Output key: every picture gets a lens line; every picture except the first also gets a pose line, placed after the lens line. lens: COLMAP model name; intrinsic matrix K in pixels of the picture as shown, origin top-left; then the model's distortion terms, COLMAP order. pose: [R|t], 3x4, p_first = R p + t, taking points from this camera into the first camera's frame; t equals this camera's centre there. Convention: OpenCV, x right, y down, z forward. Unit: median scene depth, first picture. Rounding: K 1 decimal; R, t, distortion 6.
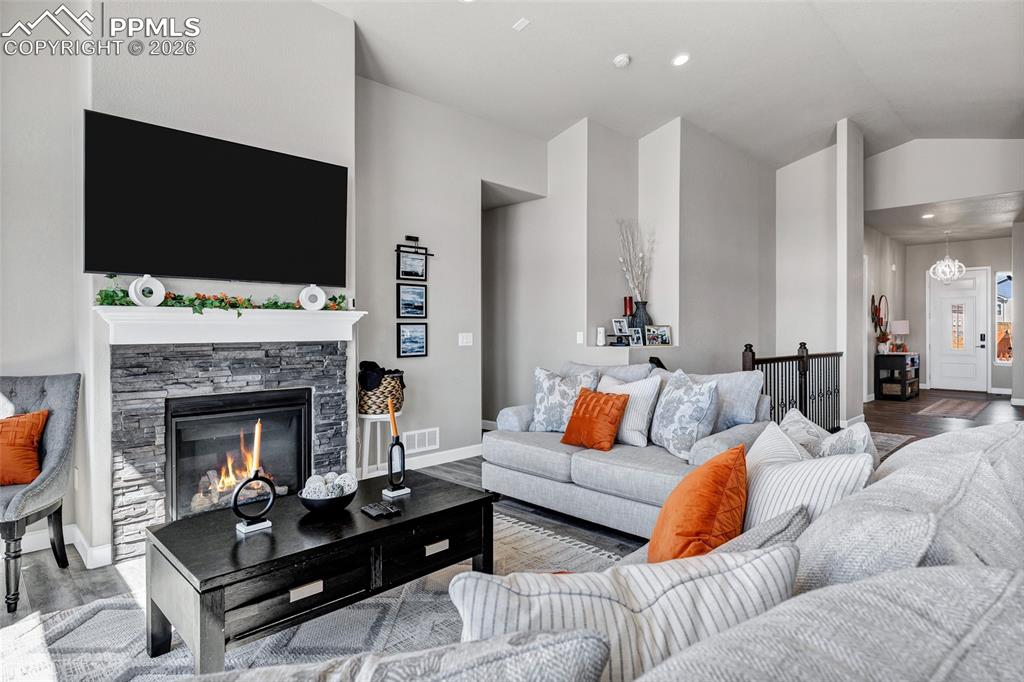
lens RADIAL K [[559.9, 0, 511.3], [0, 559.9, 334.3], [0, 0, 1]] dist [0.005058, 0.001215]
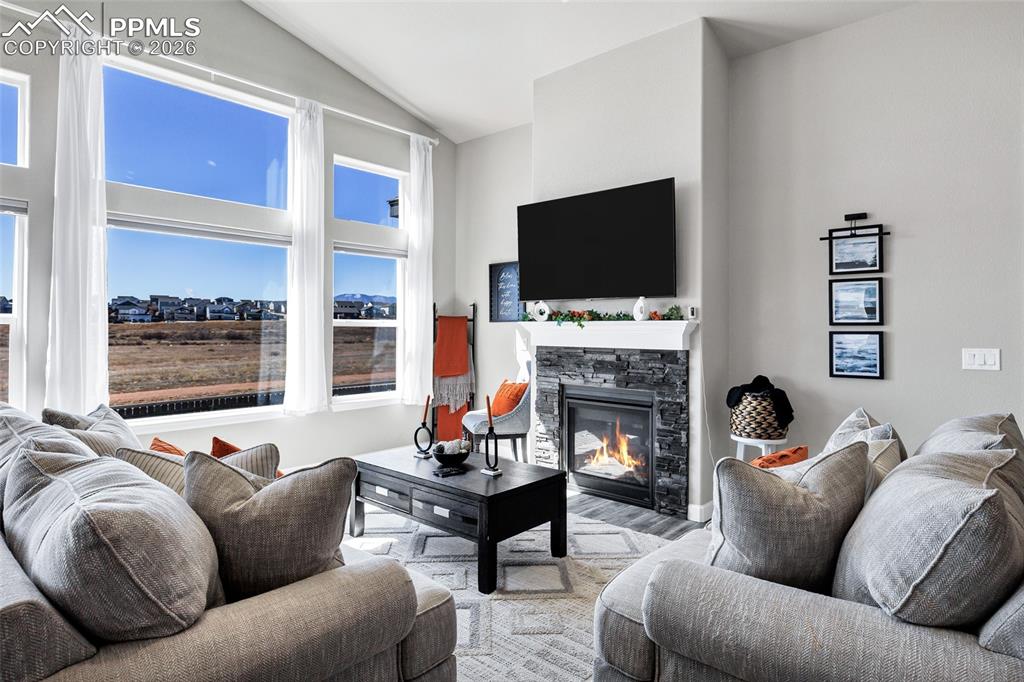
lens RADIAL K [[559.9, 0, 517.4], [0, 559.9, 326.9], [0, 0, 1]] dist [0.005058, 0.001215]
pose [[0.059347, -0.001498, -0.998236, 0.684108], [-0.014160, 0.999897, -0.002342, -0.023705], [0.998137, 0.014274, 0.059320, 0.662717]]
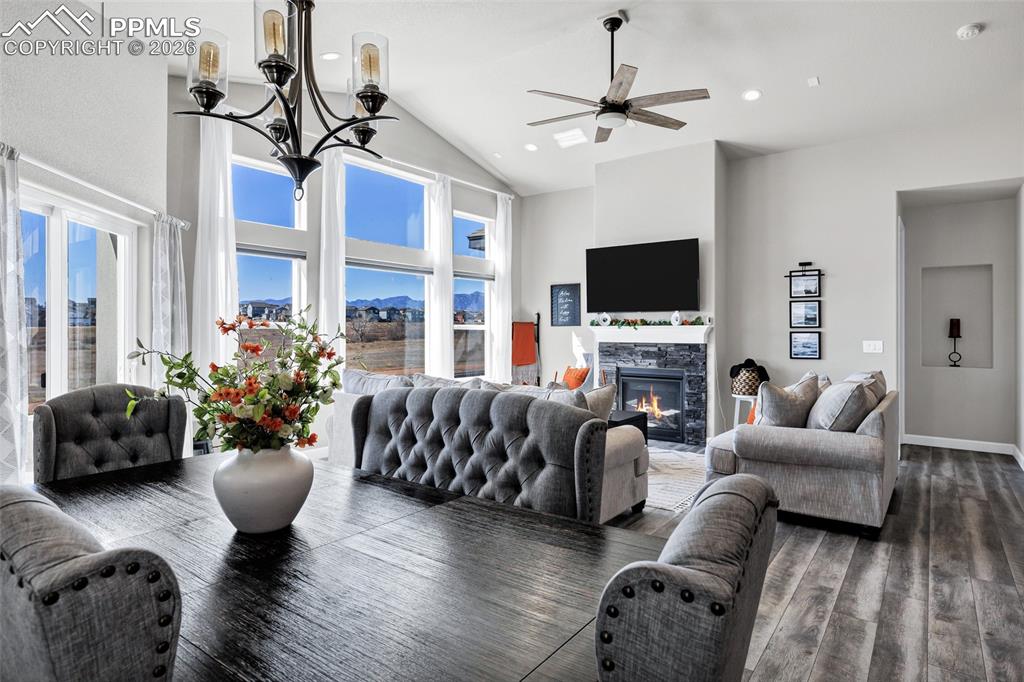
lens RADIAL K [[559.9, 0, 504.8], [0, 559.9, 335.0], [0, 0, 1]] dist [0.005058, 0.001215]
pose [[0.134911, 0.008210, -0.990824, 1.251664], [-0.010113, 0.999925, 0.006908, -0.019122], [0.990806, 0.009088, 0.134984, 0.217794]]
